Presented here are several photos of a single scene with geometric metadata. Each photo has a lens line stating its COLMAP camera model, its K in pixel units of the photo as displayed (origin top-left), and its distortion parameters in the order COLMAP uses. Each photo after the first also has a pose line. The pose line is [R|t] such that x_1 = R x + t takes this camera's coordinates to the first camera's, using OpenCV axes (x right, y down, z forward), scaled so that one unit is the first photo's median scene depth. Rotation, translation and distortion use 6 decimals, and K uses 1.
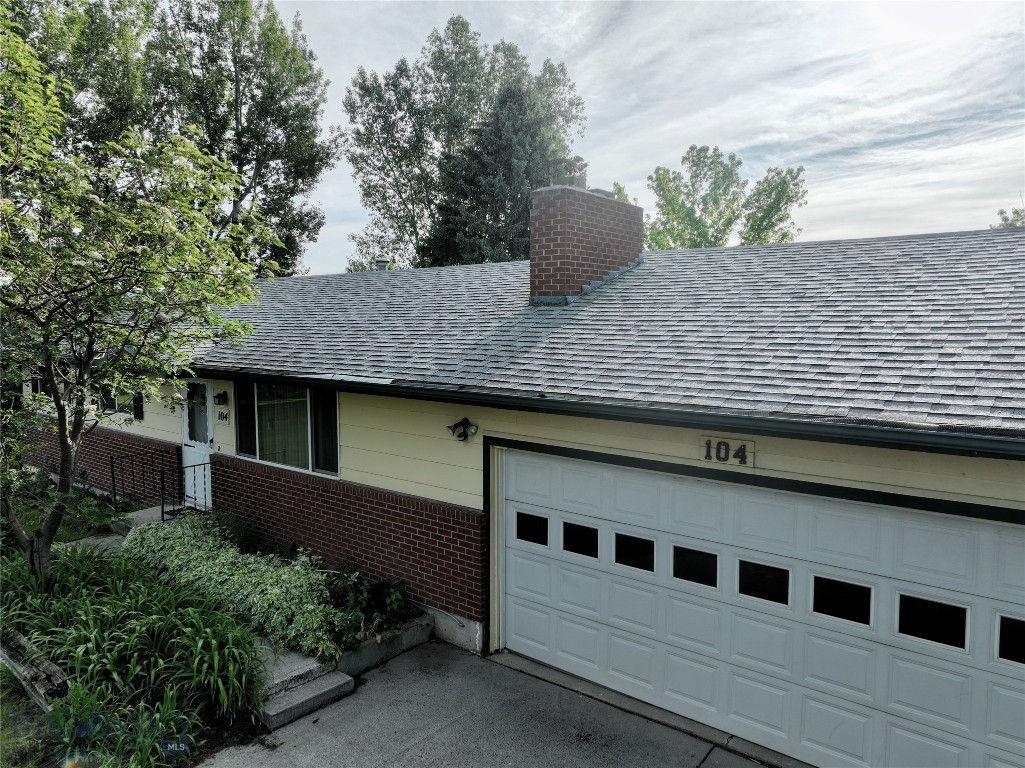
lens RADIAL K [[720.3, 0, 517.7], [0, 720.3, 381.2], [0, 0, 1]] dist [0.001337, 0.014985]
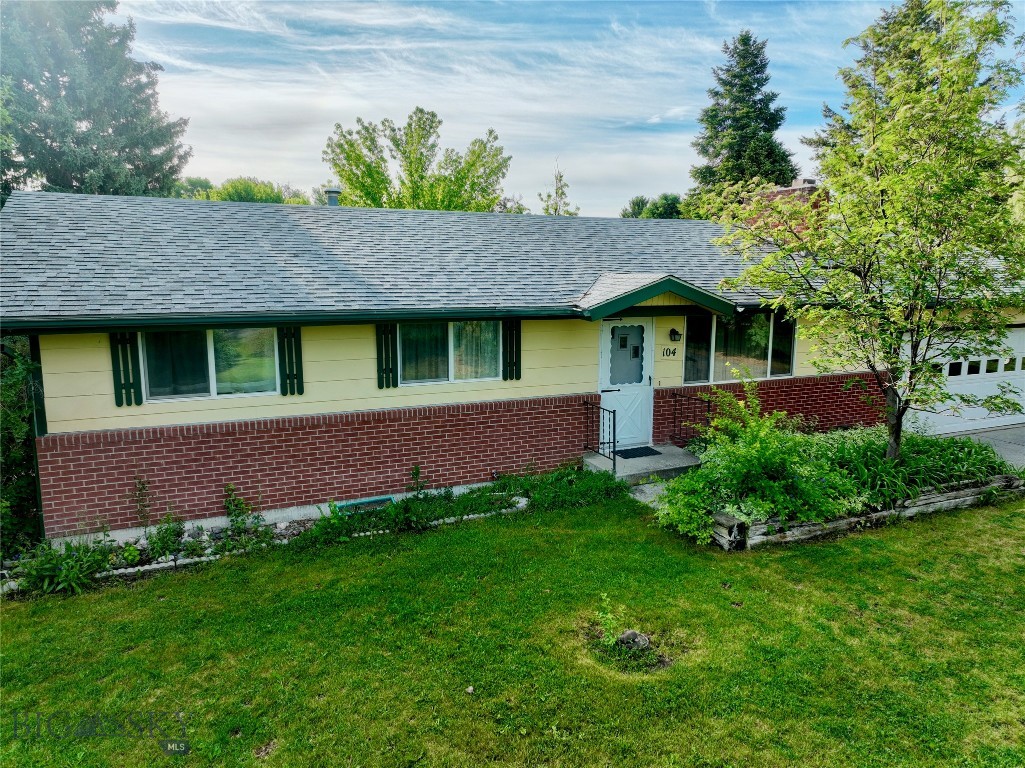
lens RADIAL K [[721.7, 0, 517.8], [0, 721.7, 381.3], [0, 0, 1]] dist [-0.003350, 0.019470]
pose [[0.437731, -0.136882, 0.888625, -1.505996], [0.068874, 0.990544, 0.118654, -0.053660], [-0.896464, 0.009264, 0.443019, 0.733541]]
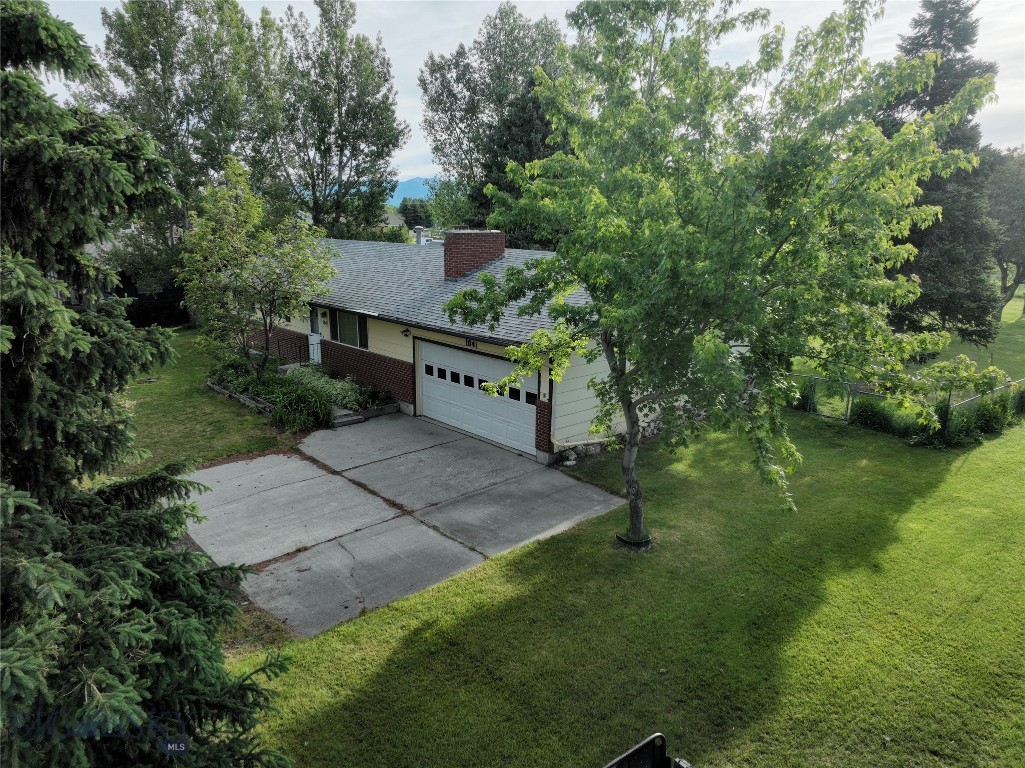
lens RADIAL K [[716.4, 0, 519.2], [0, 716.4, 381.5], [0, 0, 1]] dist [0.008203, 0.003687]
pose [[0.987375, 0.038926, -0.153545, 0.536576], [-0.016068, 0.988949, 0.147382, -0.108690], [0.157585, -0.143054, 0.977089, -1.105733]]
